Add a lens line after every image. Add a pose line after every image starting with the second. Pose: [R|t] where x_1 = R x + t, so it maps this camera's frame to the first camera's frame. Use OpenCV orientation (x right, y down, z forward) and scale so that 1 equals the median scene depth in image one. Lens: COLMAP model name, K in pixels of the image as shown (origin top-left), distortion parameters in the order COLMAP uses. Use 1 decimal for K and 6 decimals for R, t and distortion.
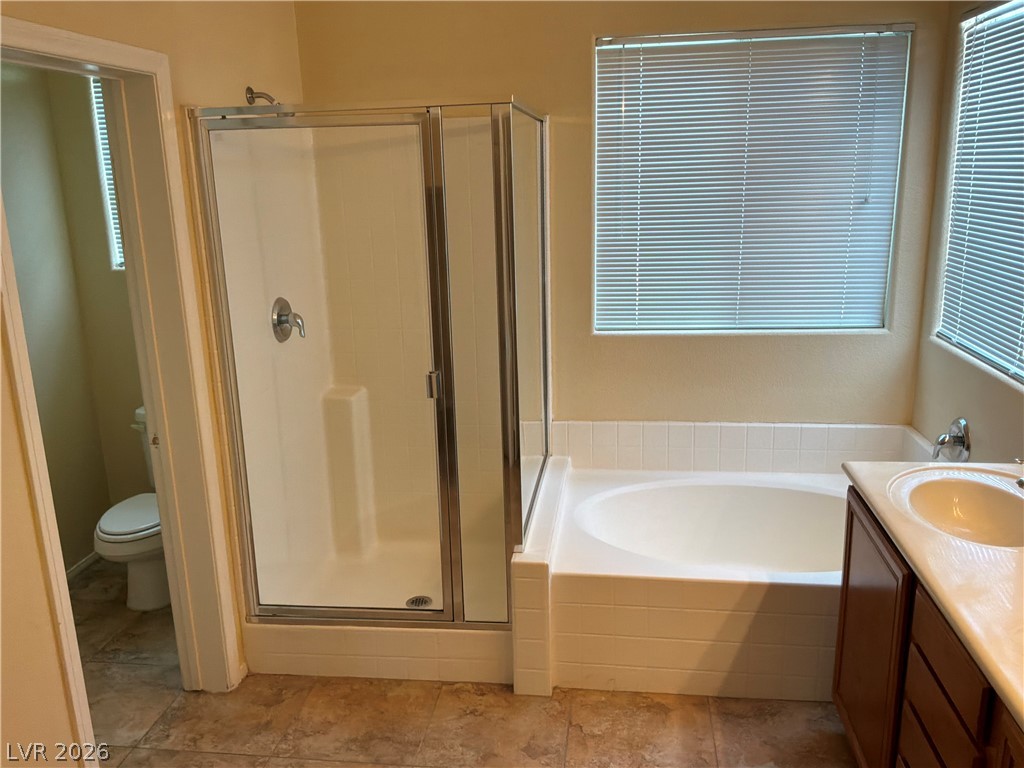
lens RADIAL K [[852.8, 0, 510.5], [0, 852.8, 383.1], [0, 0, 1]] dist [0.044673, -0.027355]
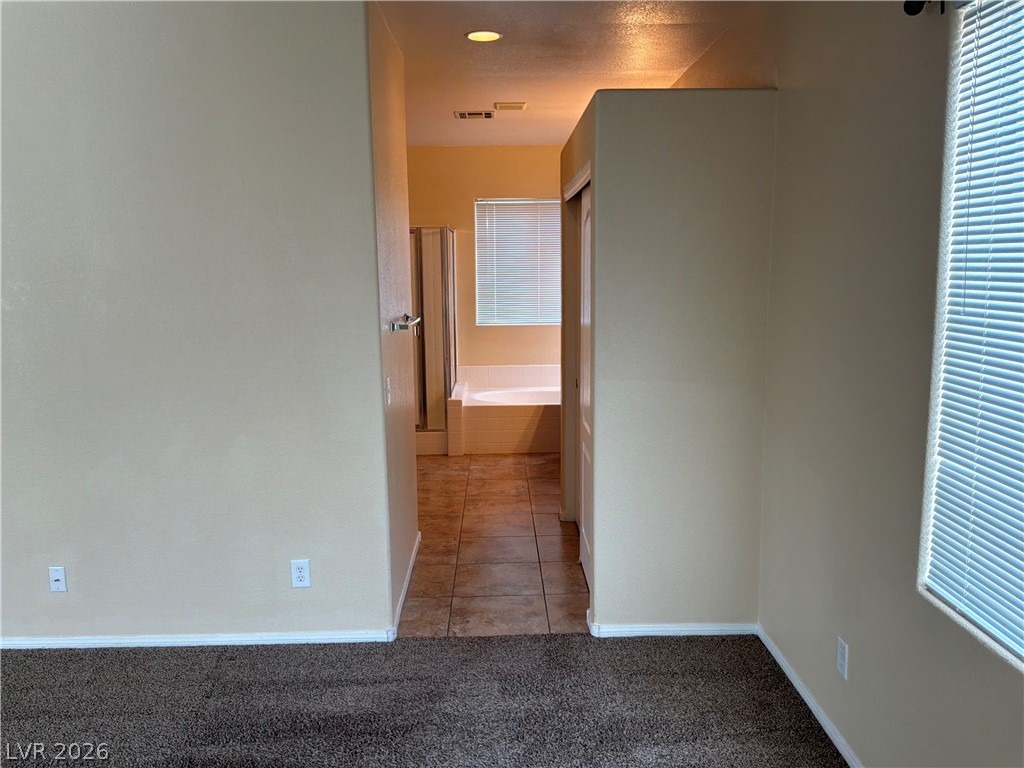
lens RADIAL K [[852.8, 0, 512.6], [0, 852.8, 385.7], [0, 0, 1]] dist [0.044673, -0.027355]
pose [[0.988266, -0.006448, 0.152610, -0.188912], [0.021720, 0.994889, -0.098615, 0.404593], [-0.151194, 0.100773, 0.983354, -1.496019]]
